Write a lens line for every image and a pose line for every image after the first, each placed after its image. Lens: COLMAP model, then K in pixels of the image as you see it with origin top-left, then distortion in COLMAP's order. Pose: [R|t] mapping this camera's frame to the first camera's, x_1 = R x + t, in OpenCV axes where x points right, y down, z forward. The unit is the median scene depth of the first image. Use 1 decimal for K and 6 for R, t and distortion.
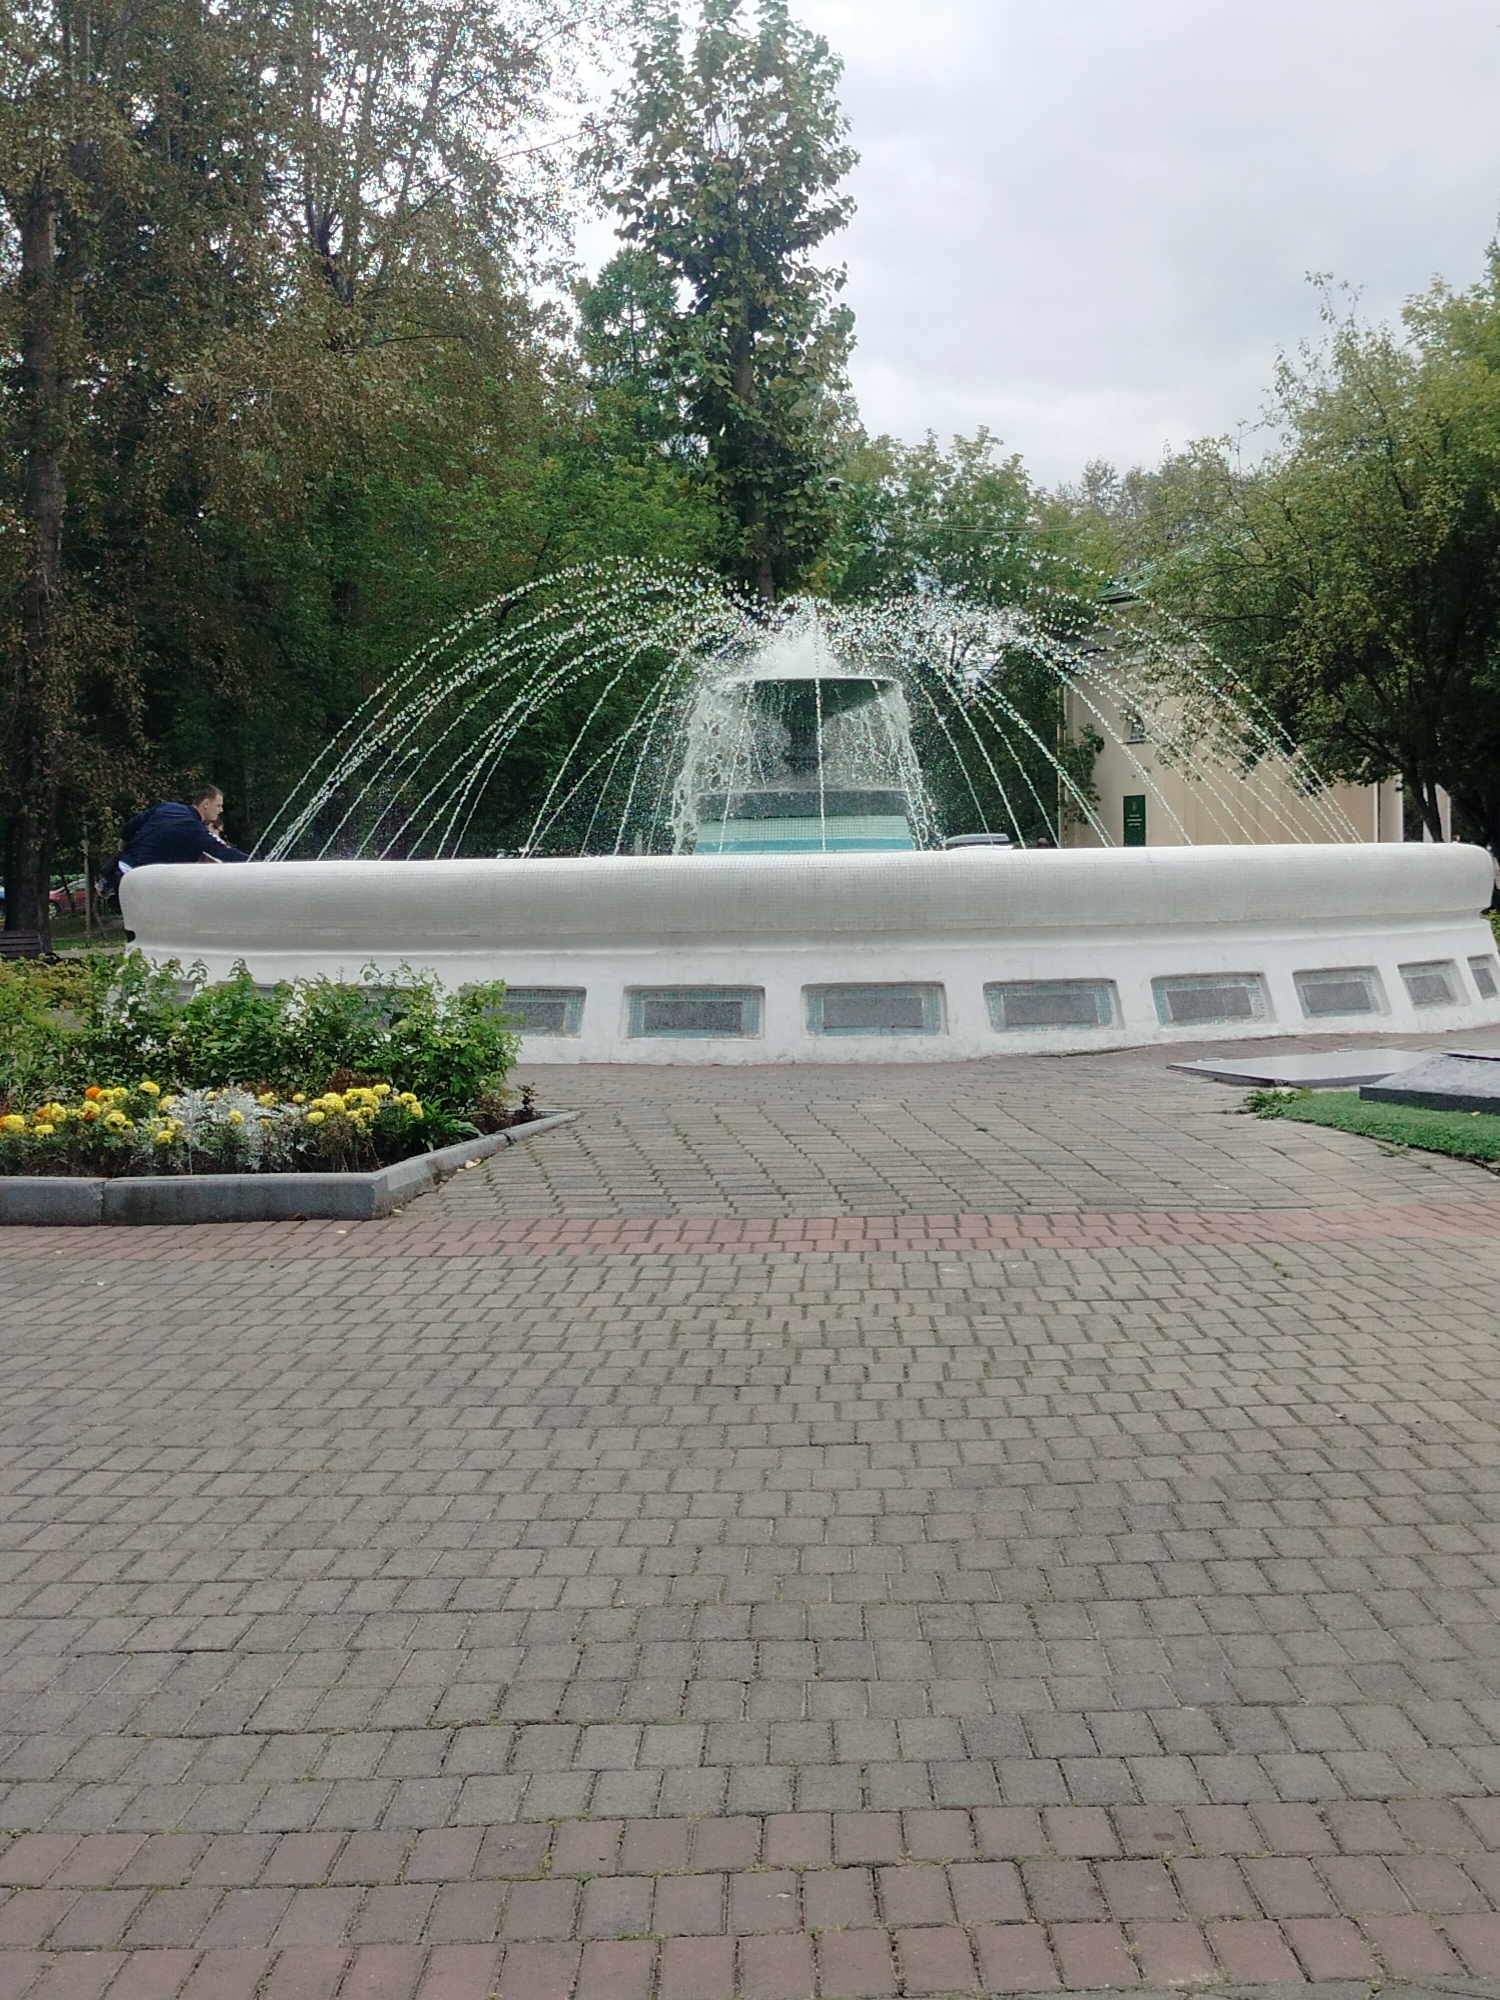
lens RADIAL K [[2830.6, 0, 751.0], [0, 2830.6, 984.0], [0, 0, 1]] dist [-0.013996, 0.000000]
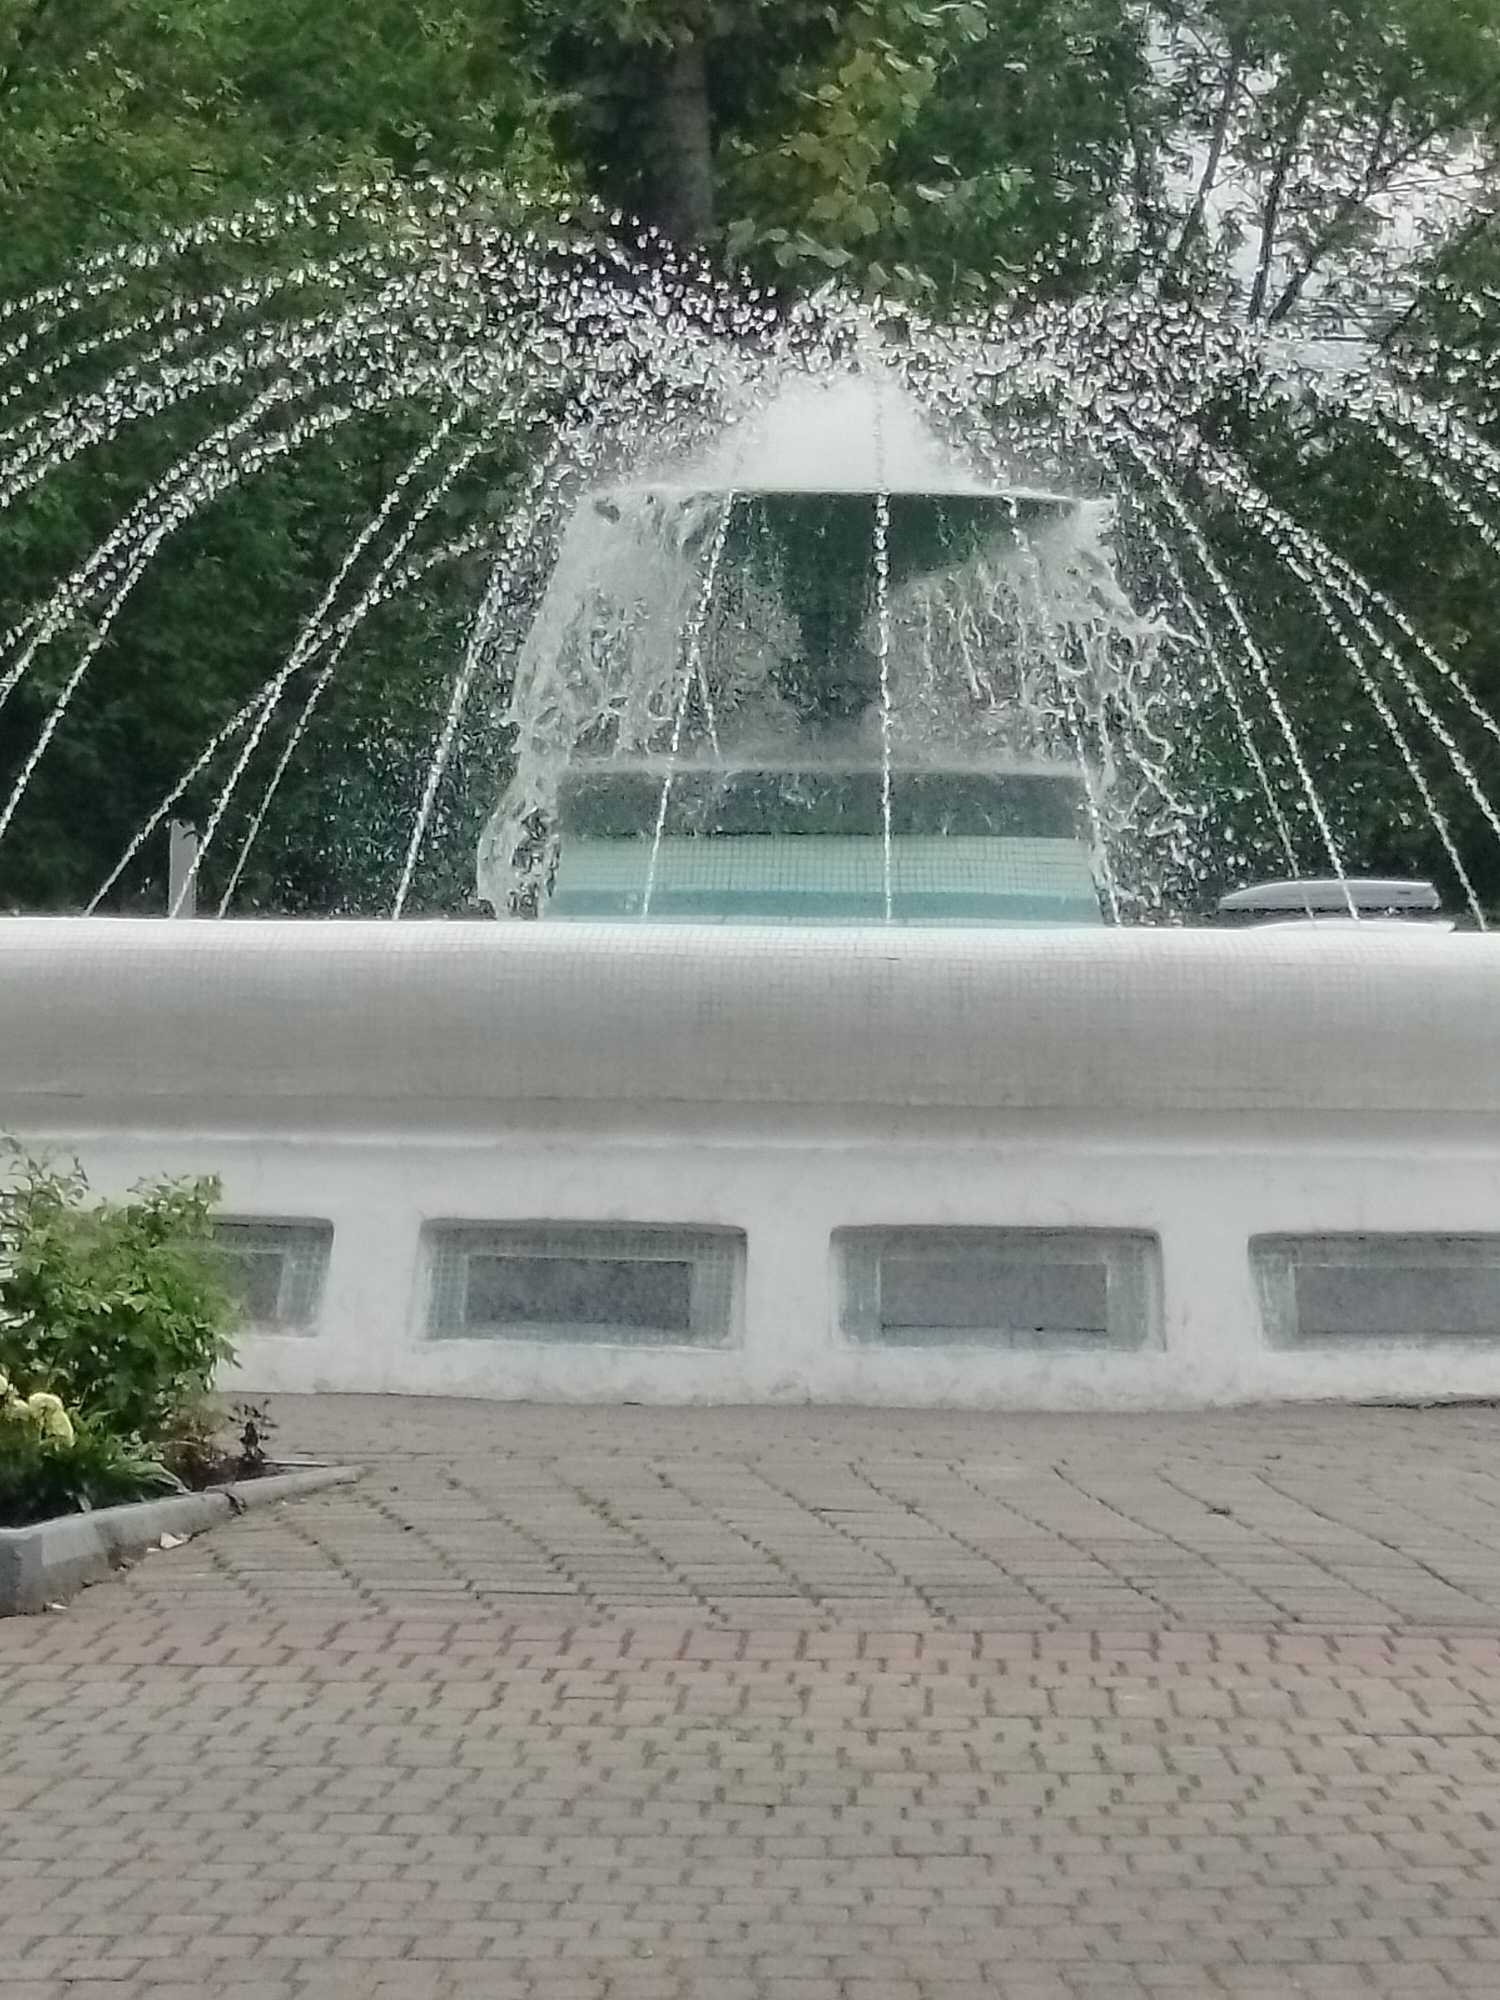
lens RADIAL K [[7082.1, 0, 750.2], [0, 7082.1, 1003.3], [0, 0, 1]] dist [0.116894, 0.000000]
pose [[0.999535, 0.029407, 0.008102, -0.011362], [-0.029108, 0.998972, -0.034749, 0.010398], [-0.009115, 0.034497, 0.999363, -0.224471]]
